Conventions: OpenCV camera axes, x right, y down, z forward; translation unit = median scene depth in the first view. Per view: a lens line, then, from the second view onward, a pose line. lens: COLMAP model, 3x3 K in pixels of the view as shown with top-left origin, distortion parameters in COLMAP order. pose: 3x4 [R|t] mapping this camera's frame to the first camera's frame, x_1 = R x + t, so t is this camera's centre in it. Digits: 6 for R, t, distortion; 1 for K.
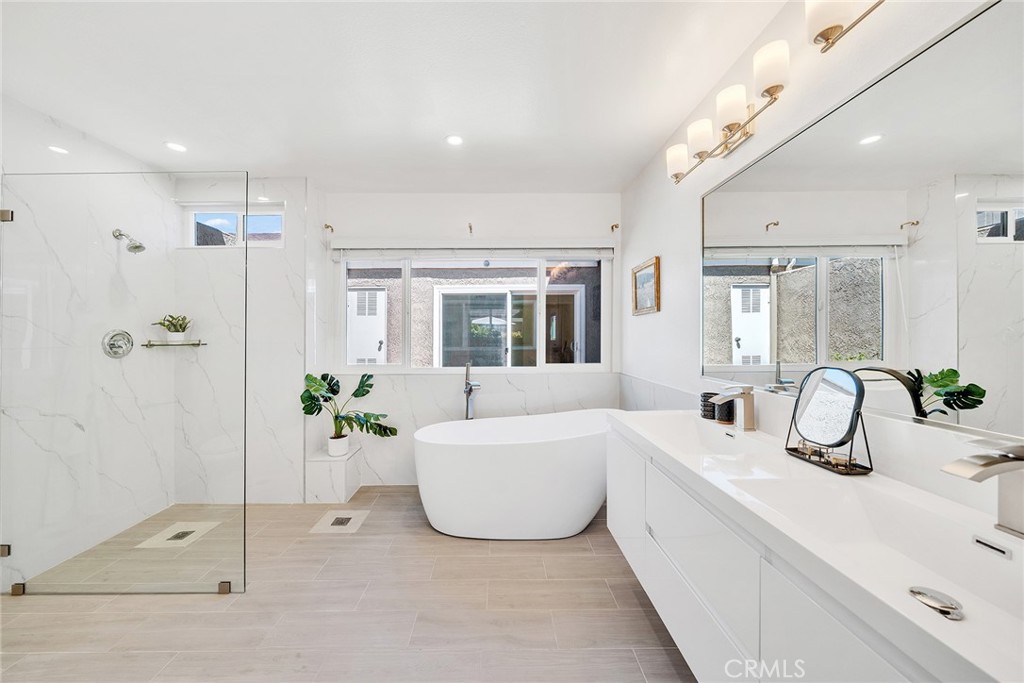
lens RADIAL K [[339.4, 0, 501.6], [0, 339.4, 339.2], [0, 0, 1]] dist [-0.003999, -0.000571]
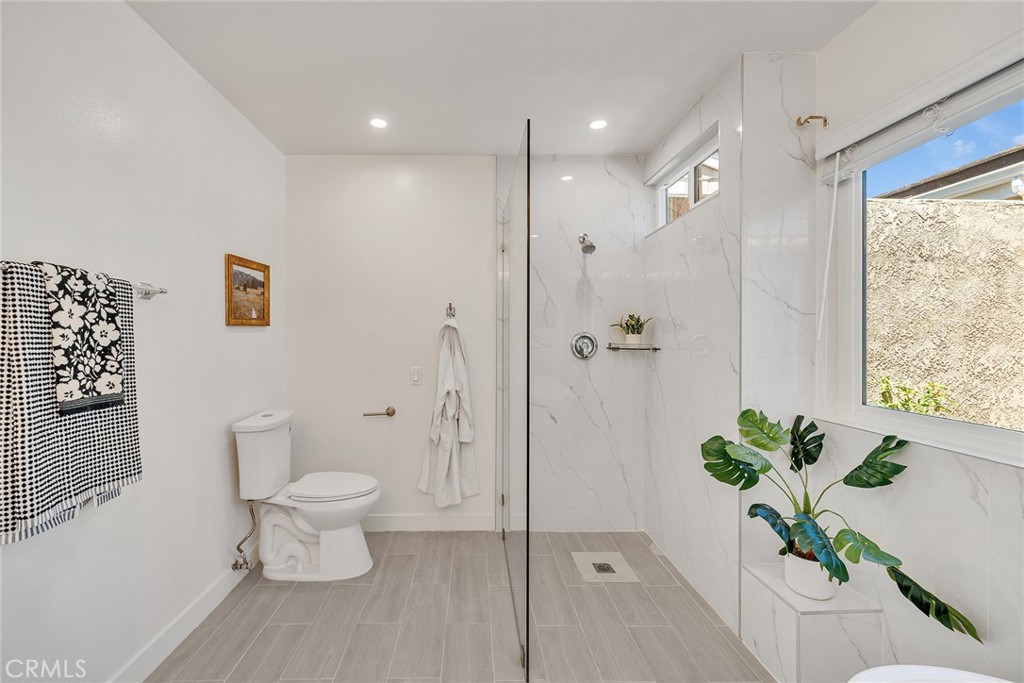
lens RADIAL K [[420.8, 0, 510.6], [0, 420.8, 339.2], [0, 0, 1]] dist [0.002512, -0.000717]
pose [[0.027856, 0.010201, -0.999560, 0.097416], [-0.012275, 0.999876, 0.009862, -0.013039], [0.999537, 0.011995, 0.027978, 0.571102]]
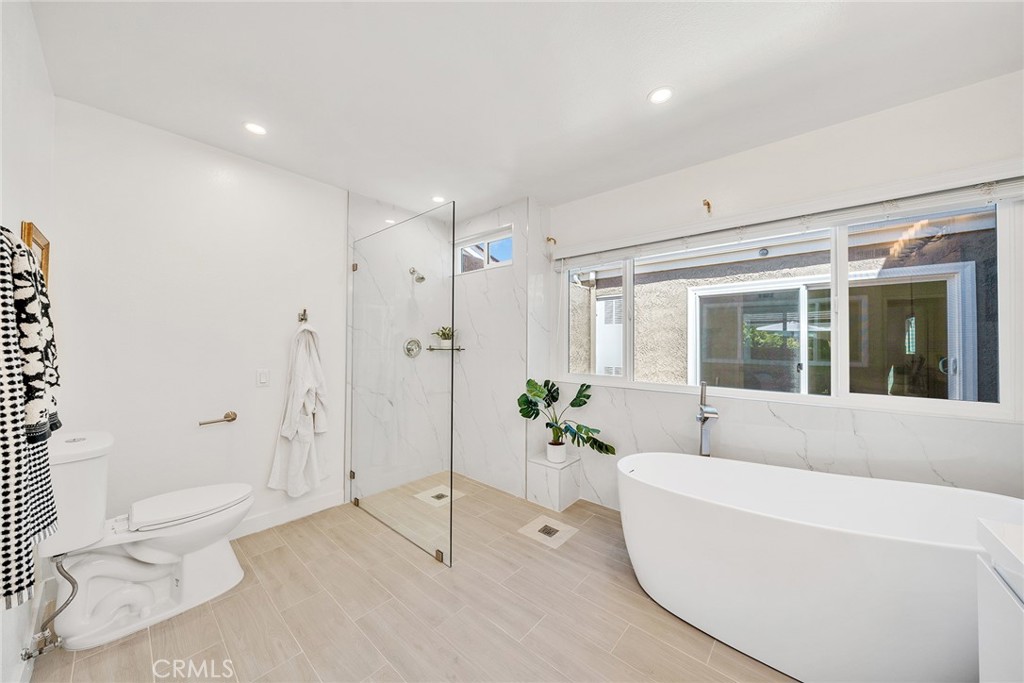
lens RADIAL K [[339.4, 0, 506.5], [0, 339.4, 338.8], [0, 0, 1]] dist [-0.003999, -0.000571]
pose [[0.751847, 0.003006, -0.659331, 0.078957], [-0.020065, 0.999631, -0.018323, -0.004537], [0.659032, 0.027006, 0.751630, 0.139314]]
